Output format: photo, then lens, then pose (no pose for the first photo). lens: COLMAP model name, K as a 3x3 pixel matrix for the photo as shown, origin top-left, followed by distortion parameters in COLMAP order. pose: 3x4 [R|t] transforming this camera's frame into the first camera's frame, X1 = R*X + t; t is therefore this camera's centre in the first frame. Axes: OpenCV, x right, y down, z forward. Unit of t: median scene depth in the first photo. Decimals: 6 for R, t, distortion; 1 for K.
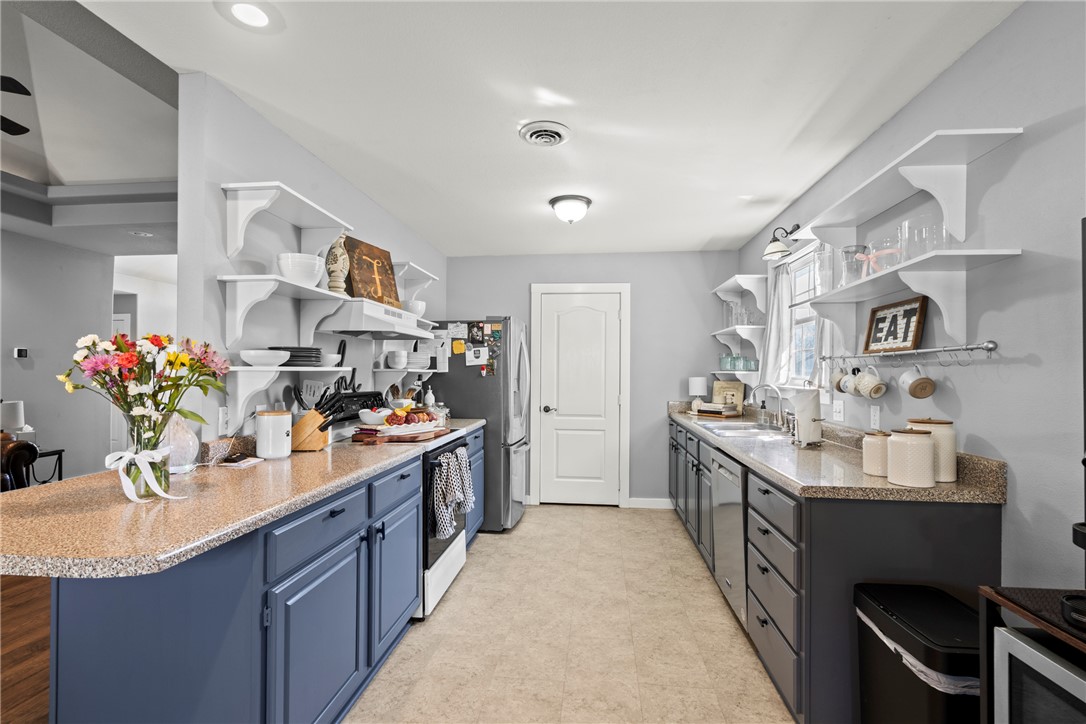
lens RADIAL K [[494.6, 0, 538.9], [0, 494.6, 364.8], [0, 0, 1]] dist [-0.001174, 0.001434]
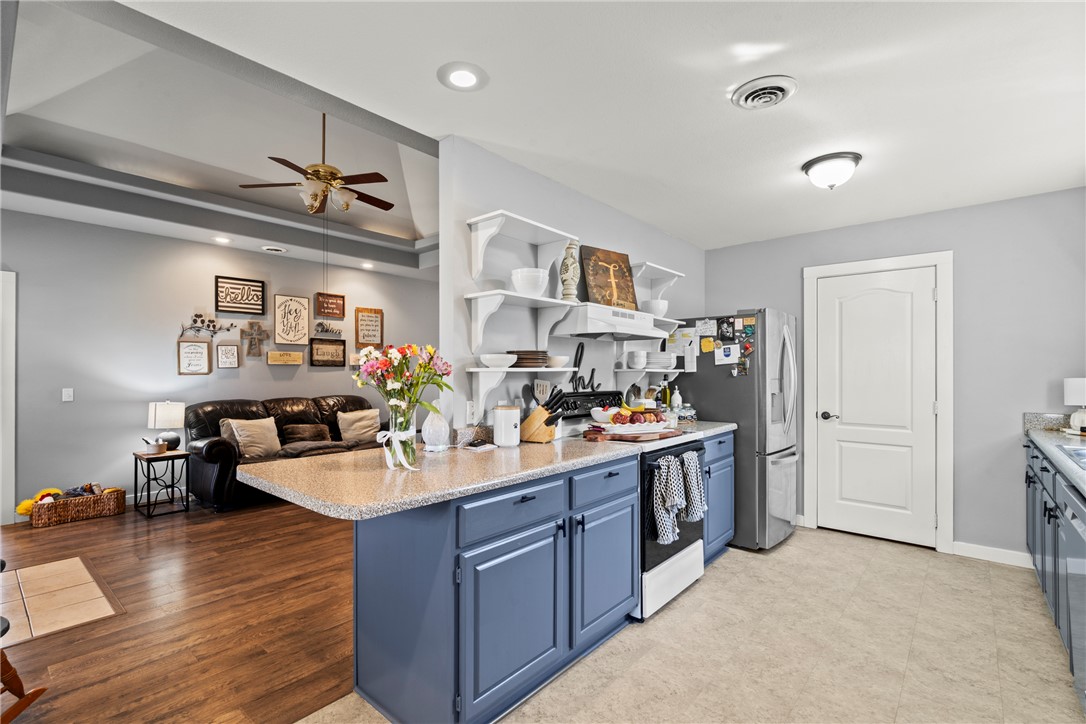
lens RADIAL K [[494.6, 0, 534.7], [0, 494.6, 366.7], [0, 0, 1]] dist [-0.001174, 0.001434]
pose [[0.820737, -0.009639, -0.571225, 0.156252], [0.012139, 0.999926, 0.000569, 0.001074], [0.571177, -0.007401, 0.820794, 0.062559]]
